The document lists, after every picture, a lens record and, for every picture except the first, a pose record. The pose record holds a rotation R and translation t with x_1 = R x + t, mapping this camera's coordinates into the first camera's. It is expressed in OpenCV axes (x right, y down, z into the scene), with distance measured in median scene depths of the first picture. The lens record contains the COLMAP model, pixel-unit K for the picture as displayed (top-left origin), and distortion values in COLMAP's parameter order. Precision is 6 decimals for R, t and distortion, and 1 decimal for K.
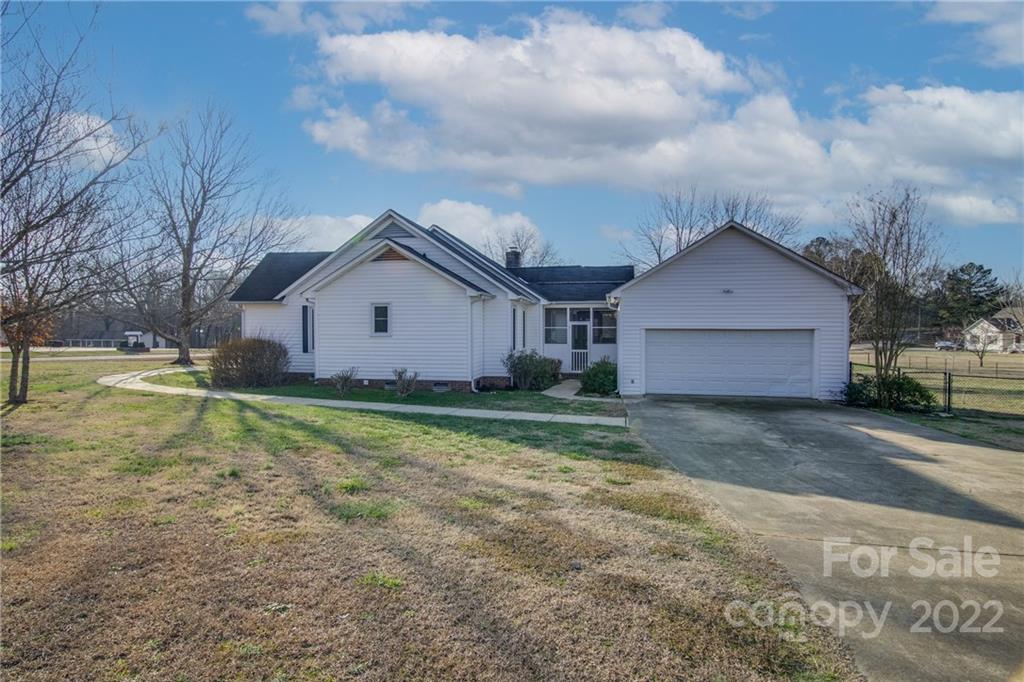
lens RADIAL K [[513.4, 0, 512.4], [0, 513.4, 343.1], [0, 0, 1]] dist [-0.012157, 0.000424]
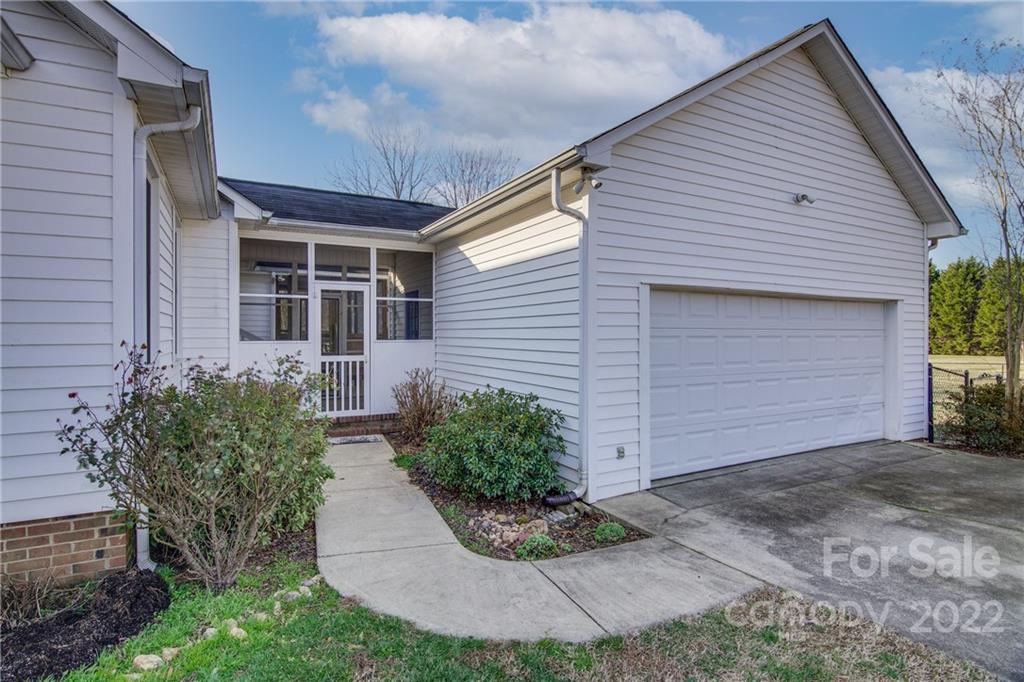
lens RADIAL K [[513.4, 0, 504.4], [0, 513.4, 340.3], [0, 0, 1]] dist [-0.012157, 0.000424]
pose [[0.791638, -0.008432, 0.610932, -0.006883], [0.016085, 0.999846, -0.007043, 0.006449], [-0.610779, 0.015402, 0.791651, 0.644012]]
